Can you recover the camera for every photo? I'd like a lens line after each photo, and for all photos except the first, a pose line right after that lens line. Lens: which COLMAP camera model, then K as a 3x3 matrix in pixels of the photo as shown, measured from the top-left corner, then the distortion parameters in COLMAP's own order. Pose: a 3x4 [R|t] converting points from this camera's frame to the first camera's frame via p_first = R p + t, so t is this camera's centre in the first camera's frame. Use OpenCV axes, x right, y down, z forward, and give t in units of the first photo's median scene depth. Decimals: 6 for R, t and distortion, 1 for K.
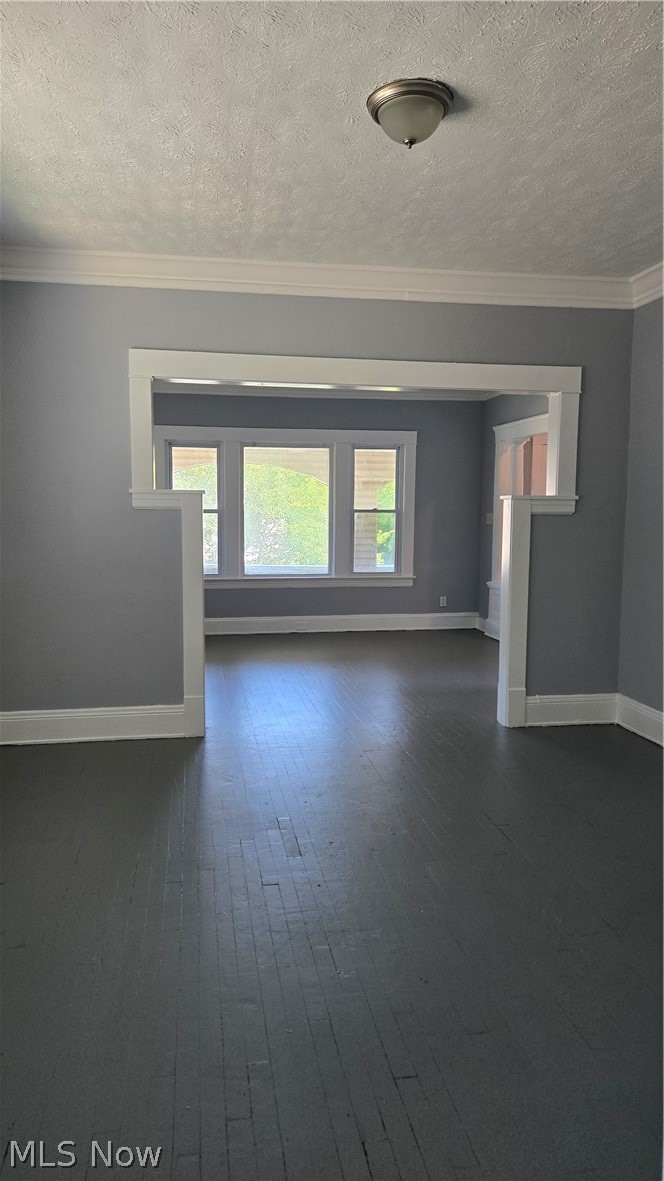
lens RADIAL K [[790.4, 0, 330.5], [0, 790.4, 592.5], [0, 0, 1]] dist [0.022981, -0.011143]
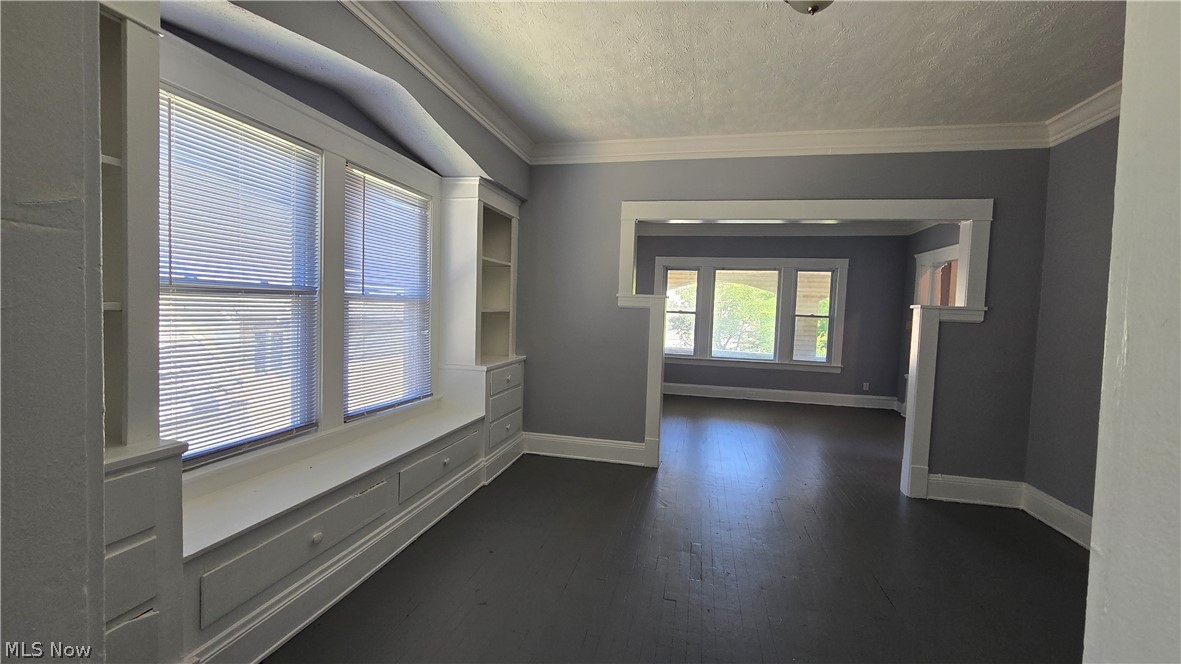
lens RADIAL K [[489.1, 0, 589.2], [0, 489.1, 336.0], [0, 0, 1]] dist [-0.011259, 0.000400]
pose [[0.919966, 0.048056, -0.389041, 0.053318], [-0.071087, 0.996454, -0.045014, -0.005878], [0.385498, 0.069067, 0.920120, 0.118711]]
